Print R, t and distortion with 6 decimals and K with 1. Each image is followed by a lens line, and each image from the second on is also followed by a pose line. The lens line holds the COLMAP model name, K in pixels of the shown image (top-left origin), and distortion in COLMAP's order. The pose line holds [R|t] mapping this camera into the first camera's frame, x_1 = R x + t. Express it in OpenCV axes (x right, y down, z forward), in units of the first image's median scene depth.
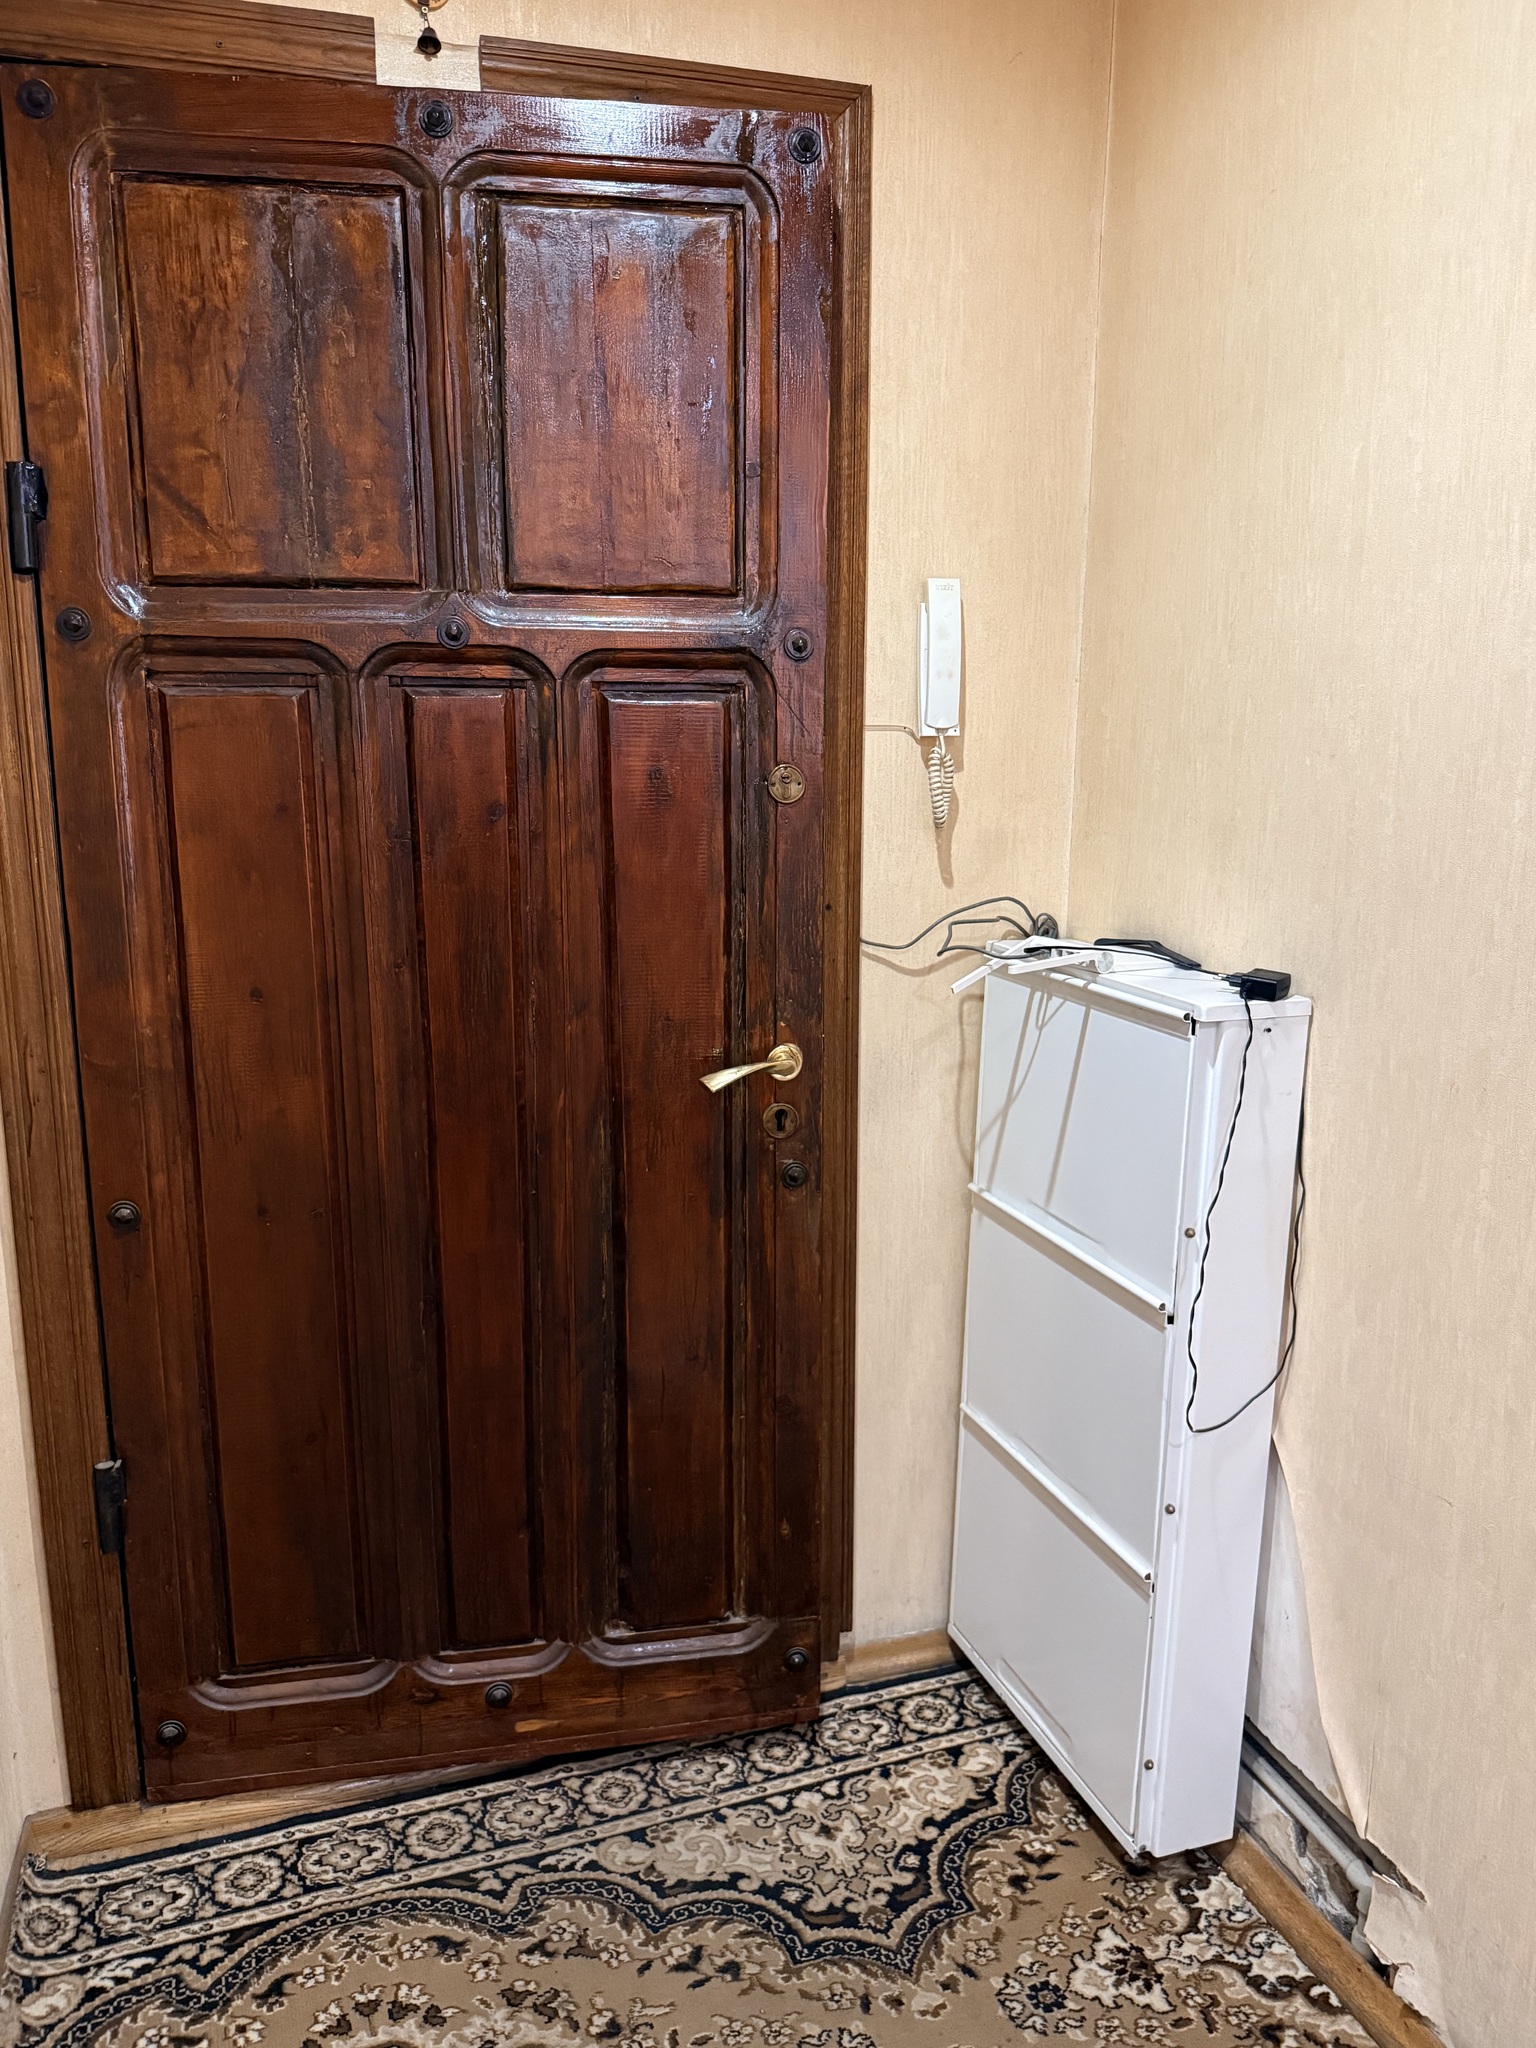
lens RADIAL K [[1544.5, 0, 773.9], [0, 1544.5, 1031.9], [0, 0, 1]] dist [0.043380, -0.064208]
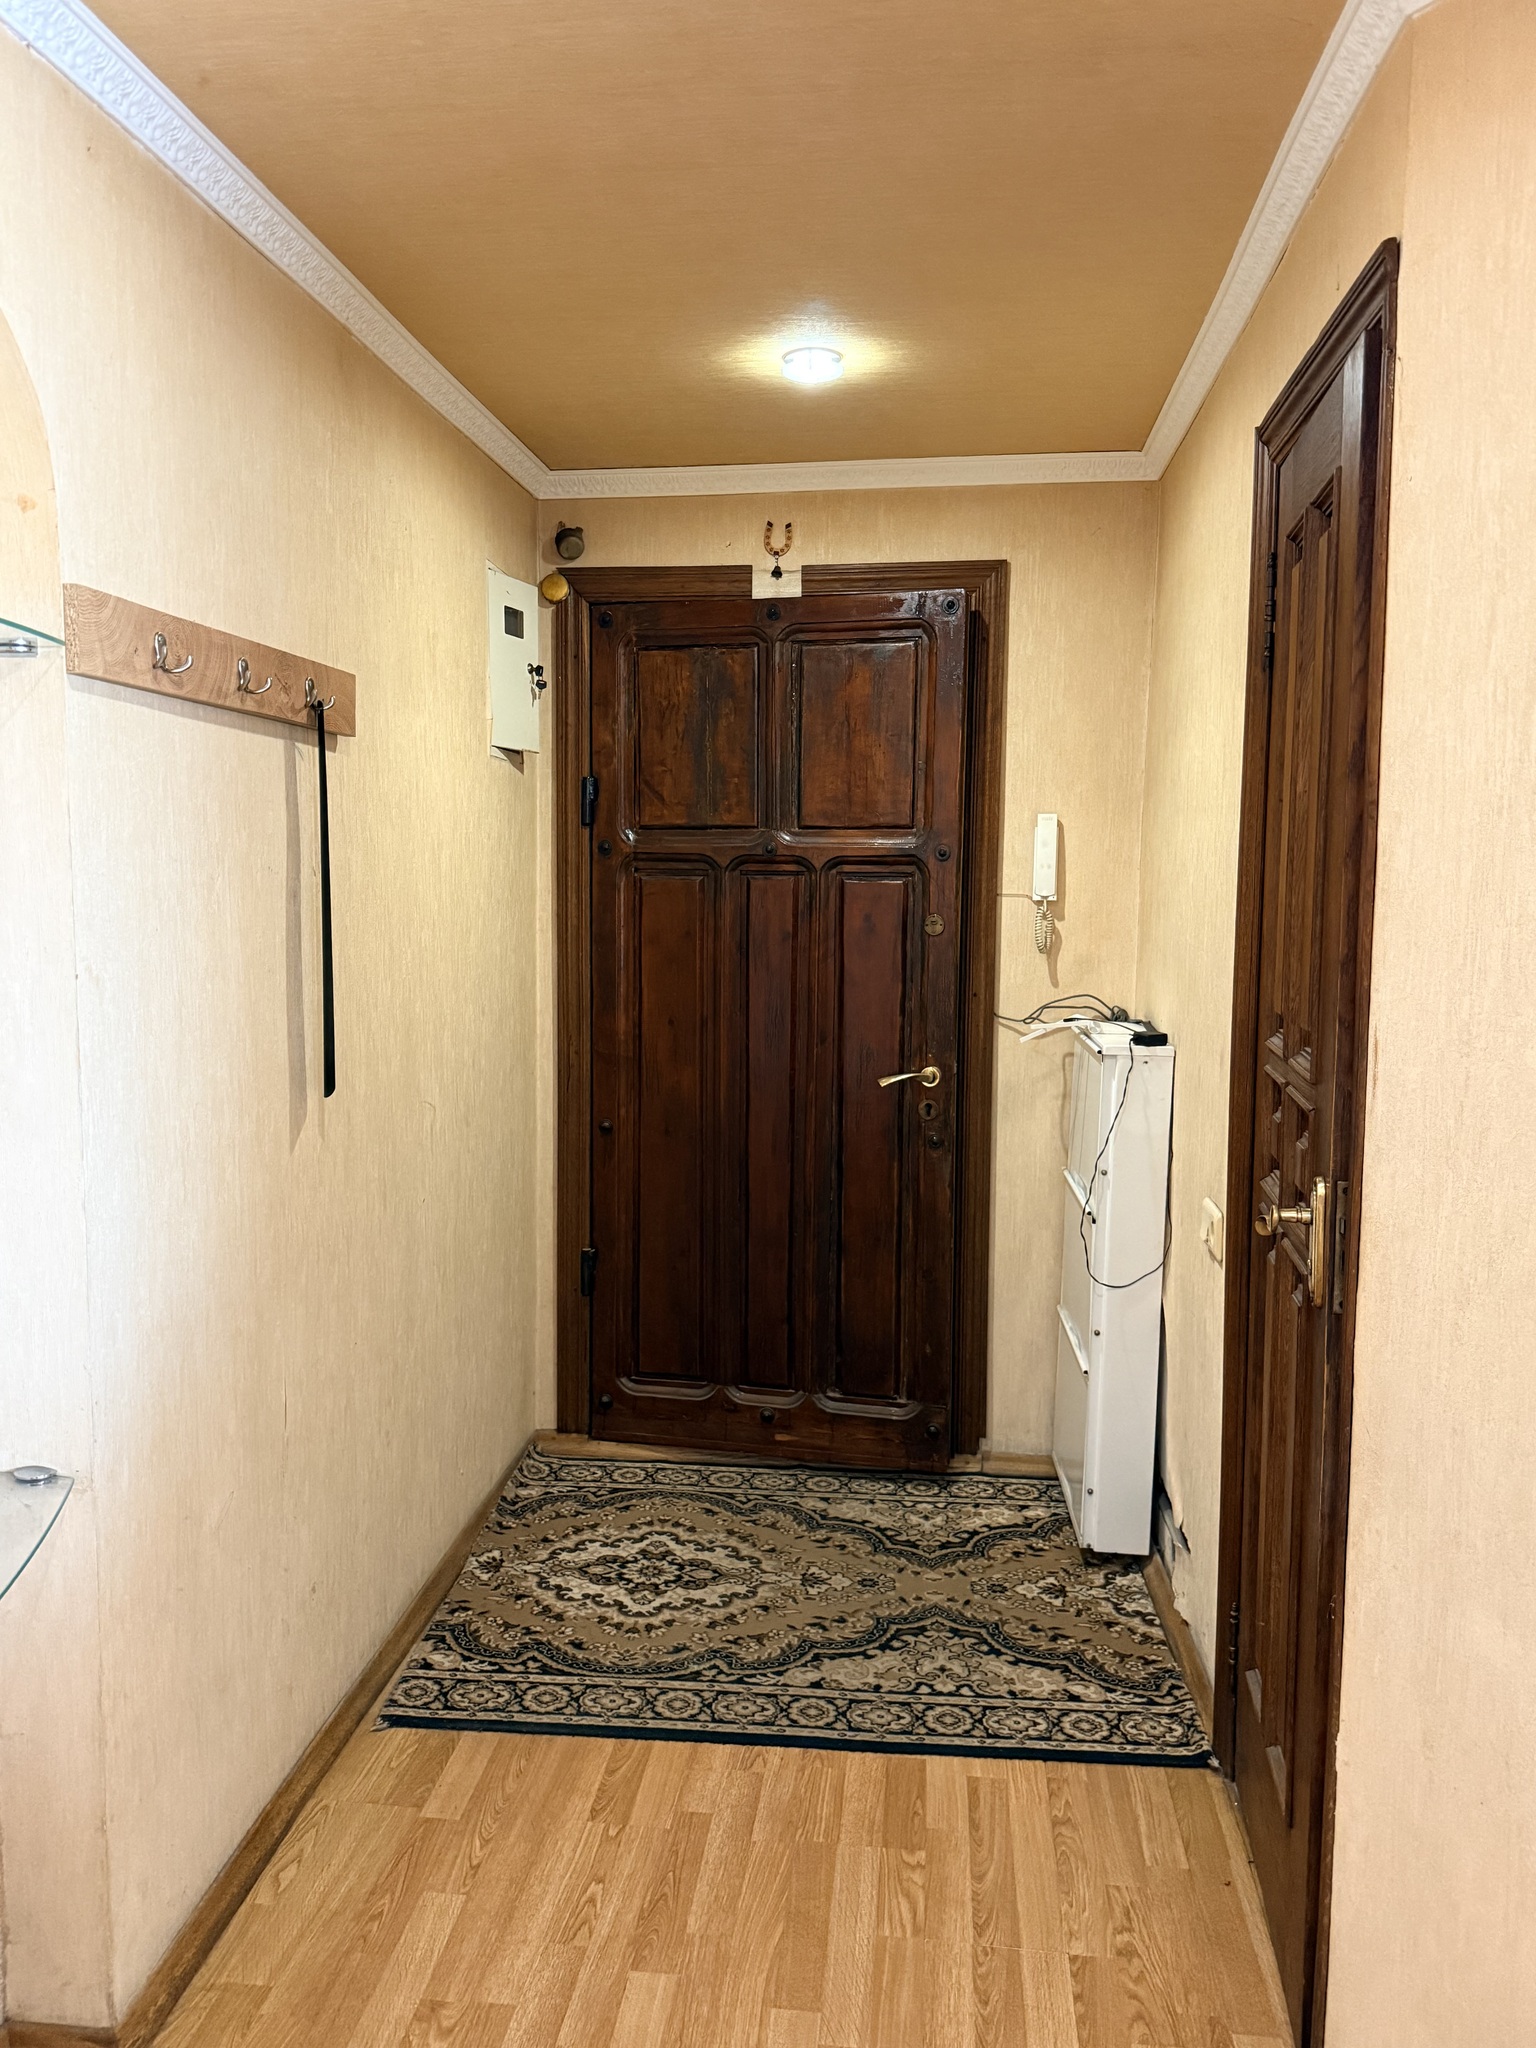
lens RADIAL K [[1593.7, 0, 738.6], [0, 1593.7, 1021.3], [0, 0, 1]] dist [0.216573, -0.341902]
pose [[0.903664, 0.044250, -0.425951, 0.640980], [-0.088512, 0.992469, -0.084677, 0.143501], [0.418996, 0.114221, 0.900775, -0.856304]]
